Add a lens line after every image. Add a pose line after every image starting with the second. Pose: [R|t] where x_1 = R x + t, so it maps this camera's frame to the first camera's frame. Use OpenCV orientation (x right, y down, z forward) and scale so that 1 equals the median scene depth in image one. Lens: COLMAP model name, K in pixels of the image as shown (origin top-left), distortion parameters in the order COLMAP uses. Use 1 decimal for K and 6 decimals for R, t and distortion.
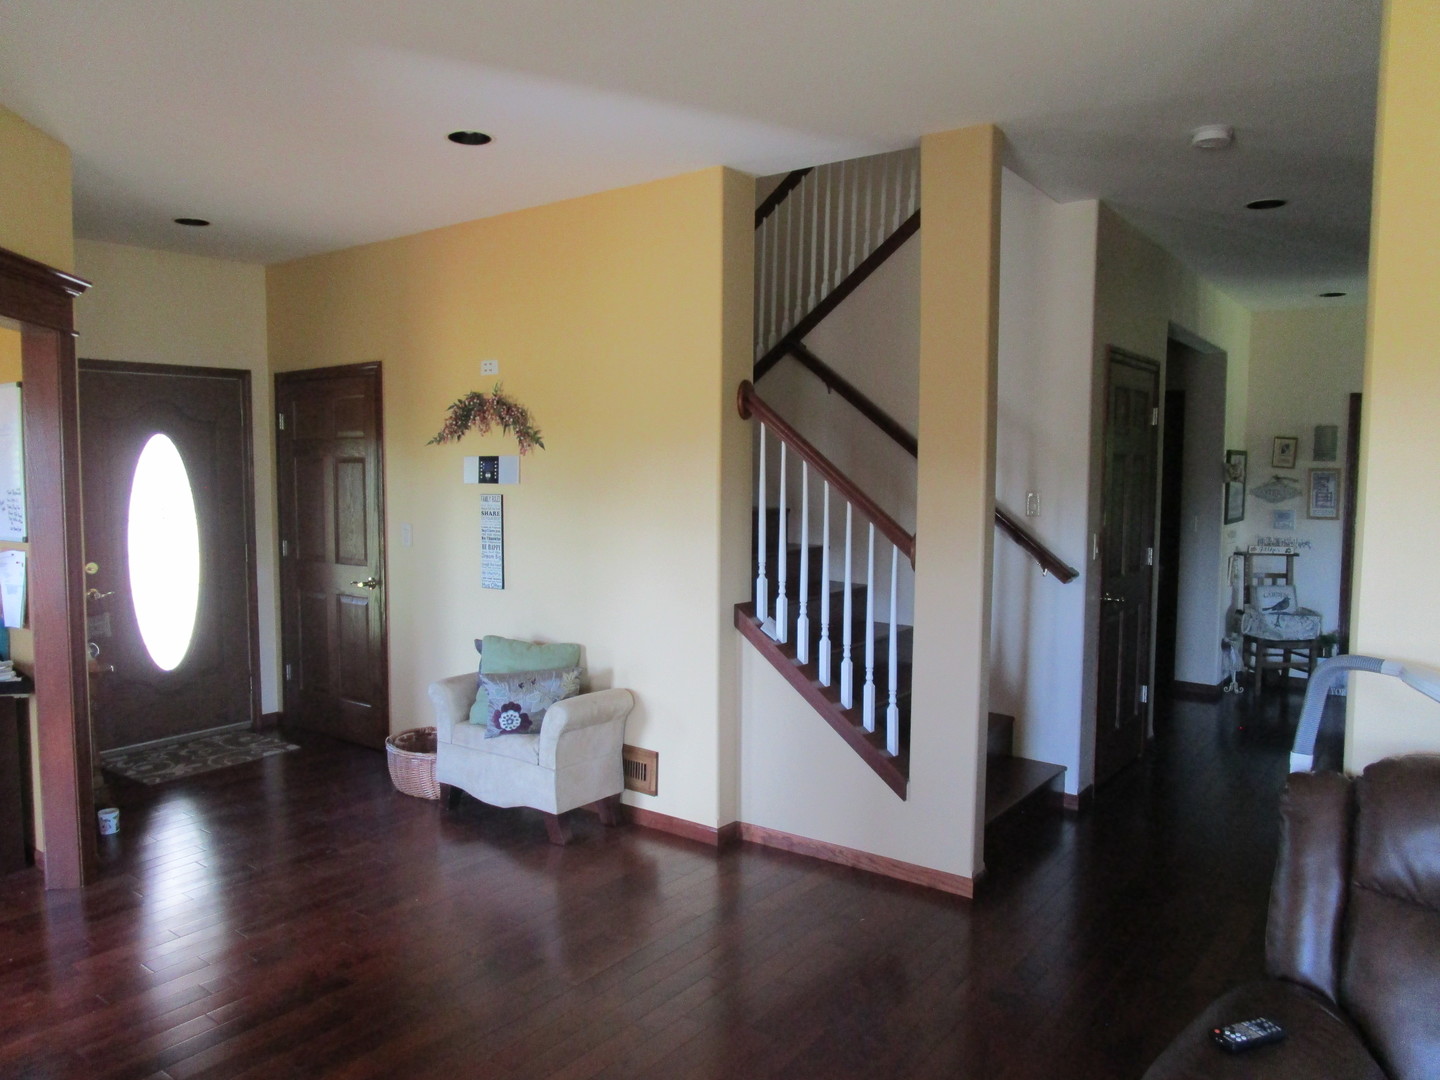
lens RADIAL K [[1061.0, 0, 713.1], [0, 1061.0, 531.1], [0, 0, 1]] dist [-0.003413, -0.003507]
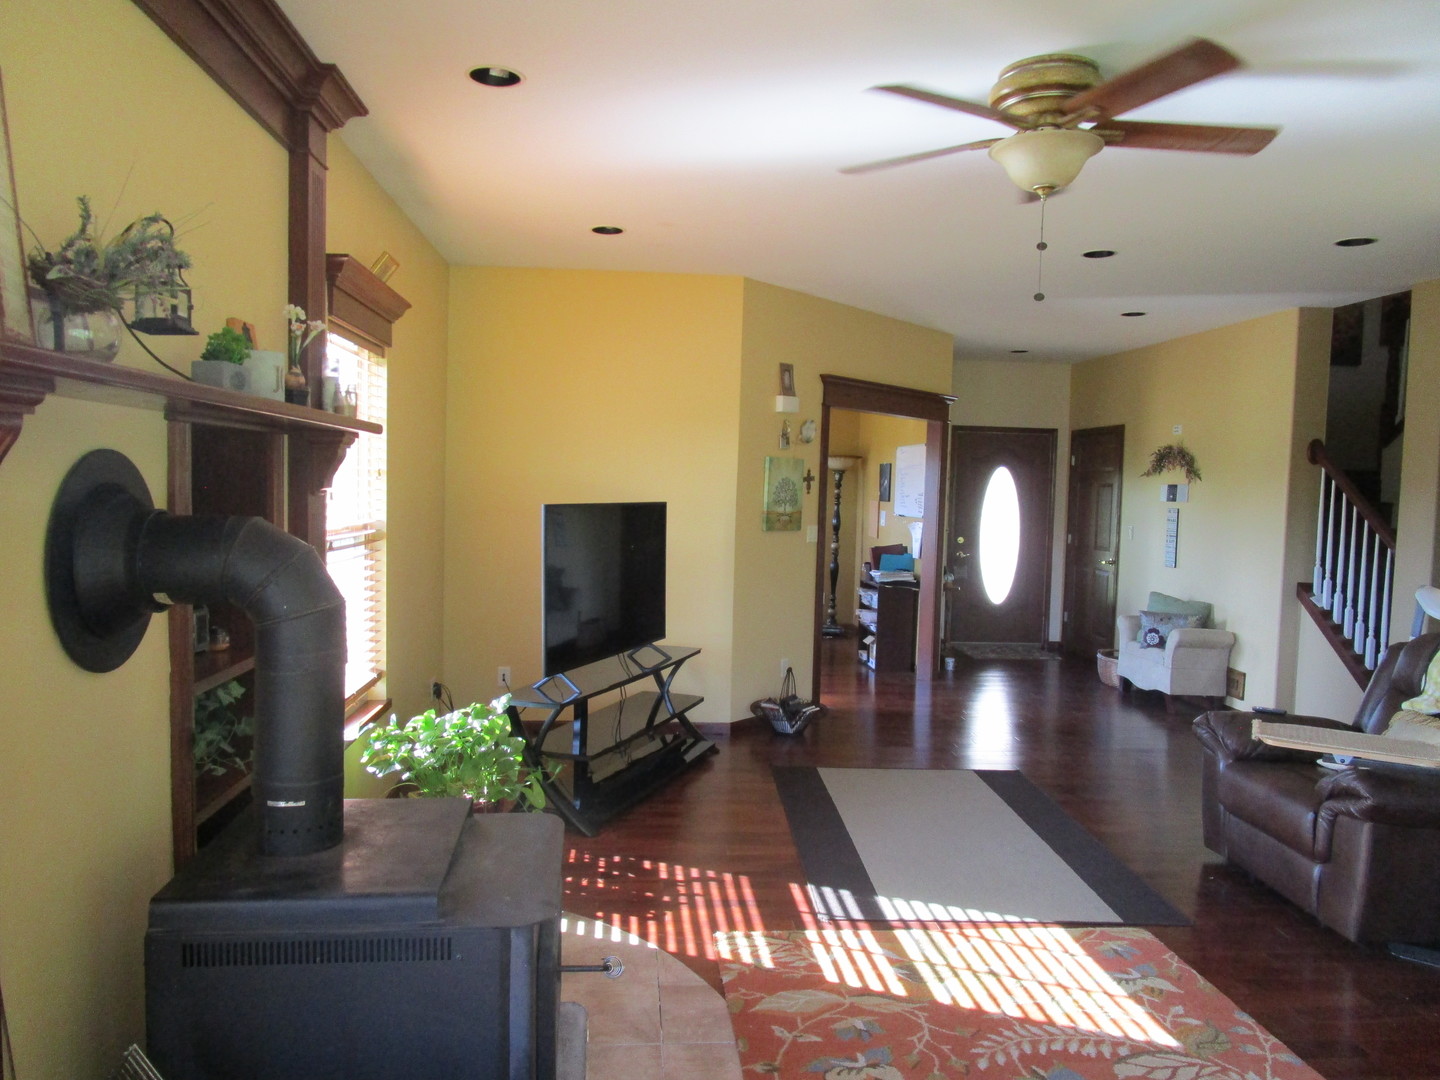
lens RADIAL K [[1061.0, 0, 719.2], [0, 1061.0, 538.6], [0, 0, 1]] dist [-0.003413, -0.003507]
pose [[0.685579, 0.063799, -0.725197, 0.507202], [-0.076686, 0.996939, 0.015208, 0.040824], [0.723948, 0.045186, 0.688374, -0.625581]]
